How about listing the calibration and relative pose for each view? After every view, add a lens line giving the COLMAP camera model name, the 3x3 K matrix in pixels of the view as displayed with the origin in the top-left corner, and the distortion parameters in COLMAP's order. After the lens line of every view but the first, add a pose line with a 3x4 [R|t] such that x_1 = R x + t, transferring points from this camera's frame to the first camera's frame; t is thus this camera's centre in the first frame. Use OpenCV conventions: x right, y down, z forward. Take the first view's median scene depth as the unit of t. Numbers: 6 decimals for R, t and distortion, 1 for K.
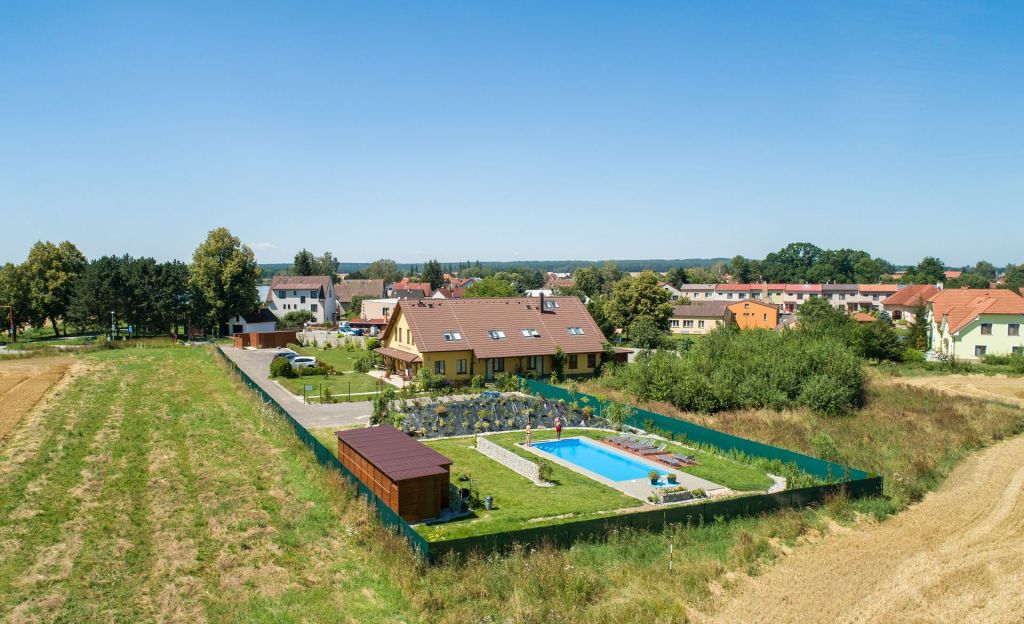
lens RADIAL K [[744.8, 0, 466.4], [0, 744.8, 327.3], [0, 0, 1]] dist [-0.020784, 0.011798]
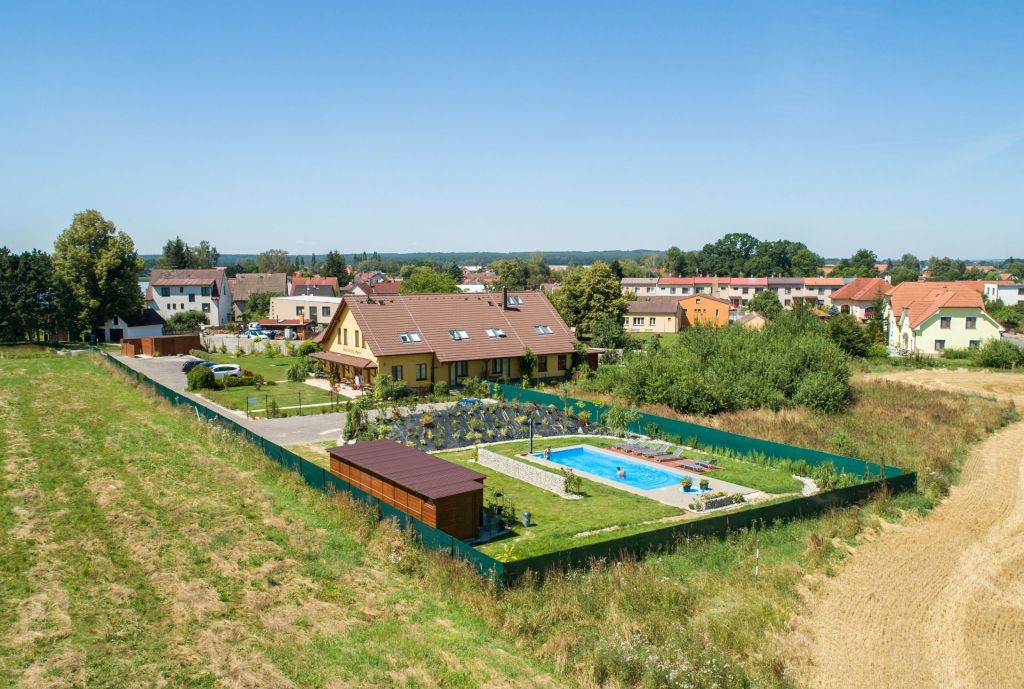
lens RADIAL K [[850.0, 0, 511.5], [0, 850.0, 367.4], [0, 0, 1]] dist [-0.022205, 0.012306]
pose [[0.984008, -0.020987, 0.176884, -0.074980], [0.012874, 0.998817, 0.046890, 0.001889], [-0.177659, -0.043863, 0.983114, 0.000057]]
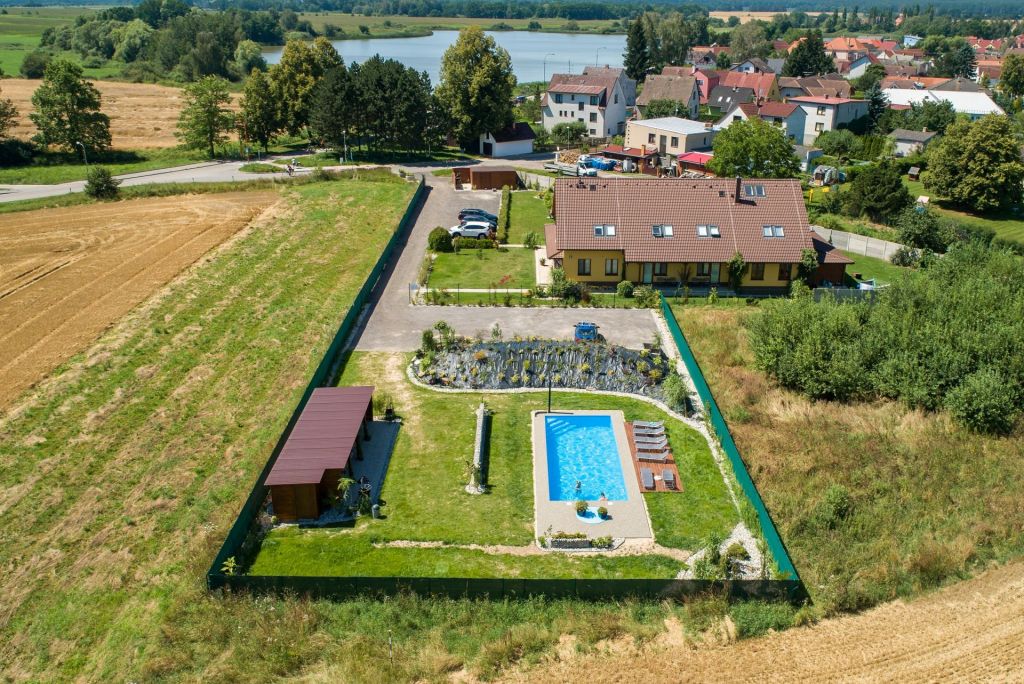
lens RADIAL K [[893.4, 0, 546.1], [0, 893.4, 349.3], [0, 0, 1]] dist [-0.016205, 0.007965]
pose [[0.923606, 0.151725, -0.352038, 0.285203], [-0.042322, 0.953084, 0.299733, -0.153929], [0.380999, -0.261937, 0.886696, 0.036434]]
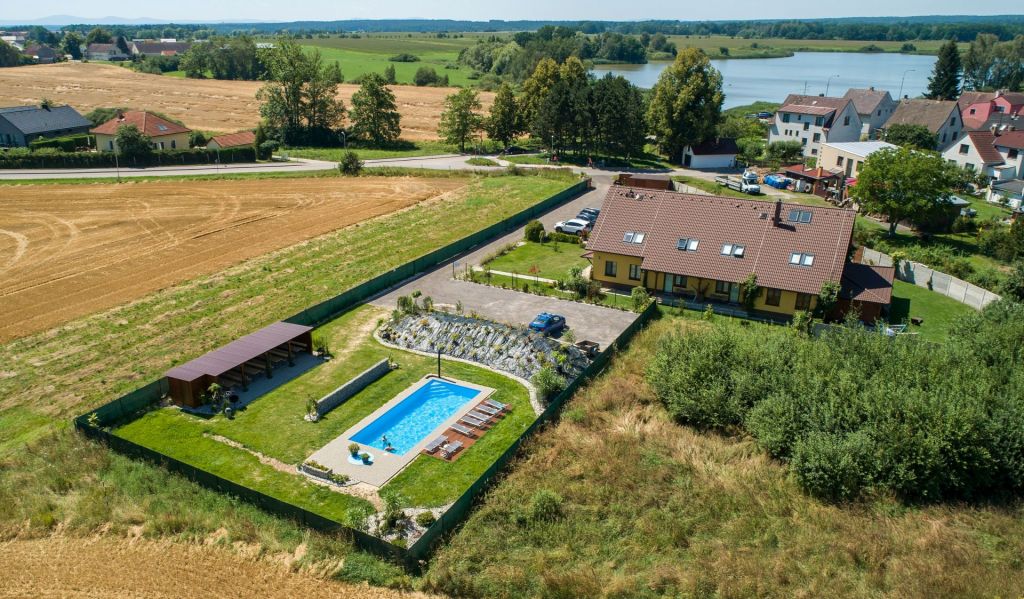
lens RADIAL K [[773.5, 0, 459.9], [0, 773.5, 328.6], [0, 0, 1]] dist [-0.019046, 0.008514]
pose [[0.591832, 0.296018, -0.749739, 0.574650], [-0.056815, 0.943132, 0.327526, -0.173687], [0.804056, -0.151244, 0.574994, 0.253190]]
